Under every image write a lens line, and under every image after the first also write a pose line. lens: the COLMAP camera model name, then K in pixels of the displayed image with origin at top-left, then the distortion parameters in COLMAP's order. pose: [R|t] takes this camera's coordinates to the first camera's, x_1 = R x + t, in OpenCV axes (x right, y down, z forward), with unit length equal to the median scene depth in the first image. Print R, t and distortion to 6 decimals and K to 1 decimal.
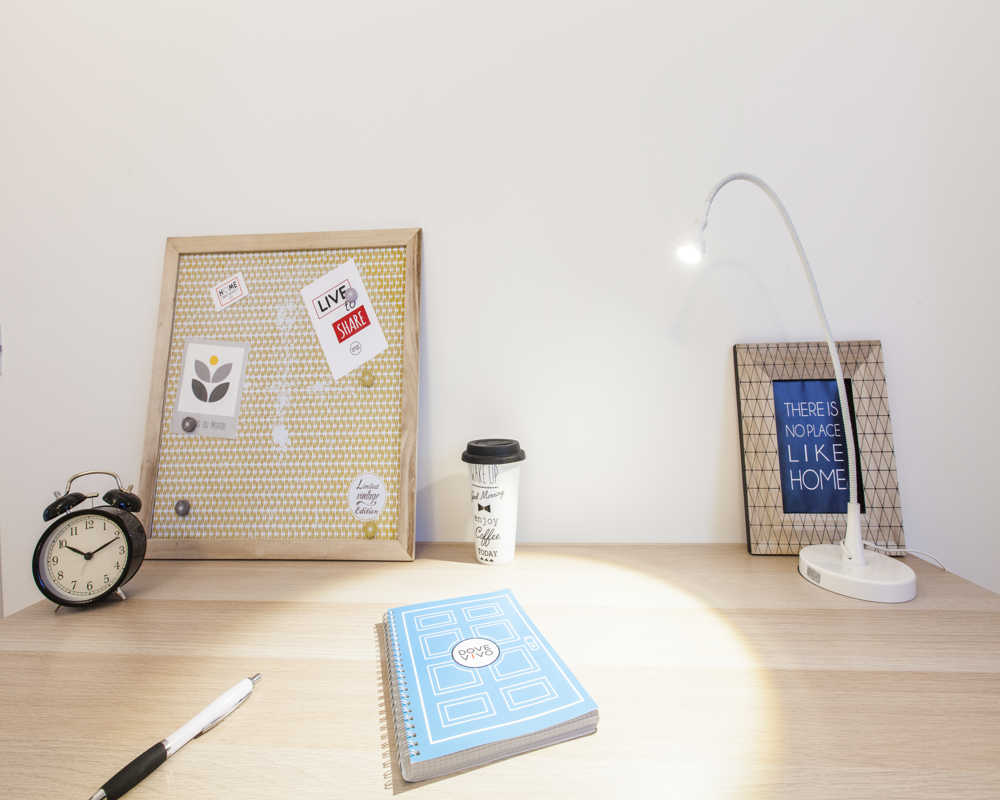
lens RADIAL K [[443.5, 0, 496.7], [0, 443.5, 387.0], [0, 0, 1]] dist [0.001512, 0.000528]
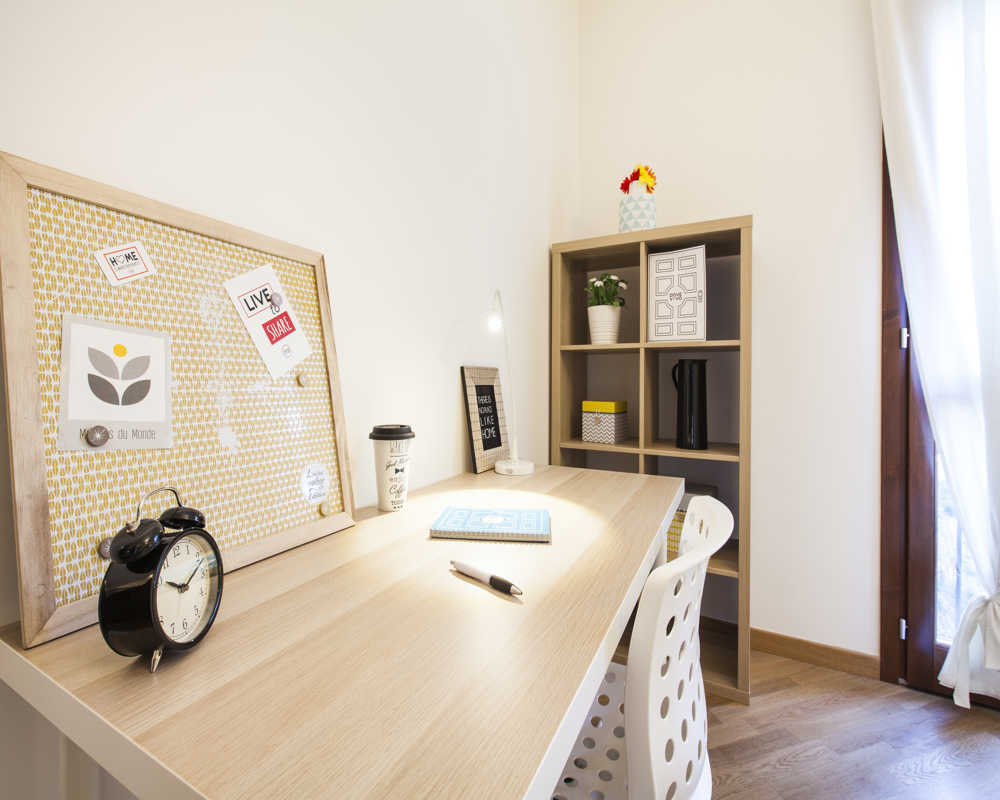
lens RADIAL K [[443.5, 0, 496.7], [0, 443.5, 387.0], [0, 0, 1]] dist [0.001512, 0.000528]
pose [[0.409090, 0.009605, 0.912443, -1.086401], [0.014182, 0.999757, -0.016882, 0.025123], [-0.912384, 0.019847, 0.408855, 0.099571]]
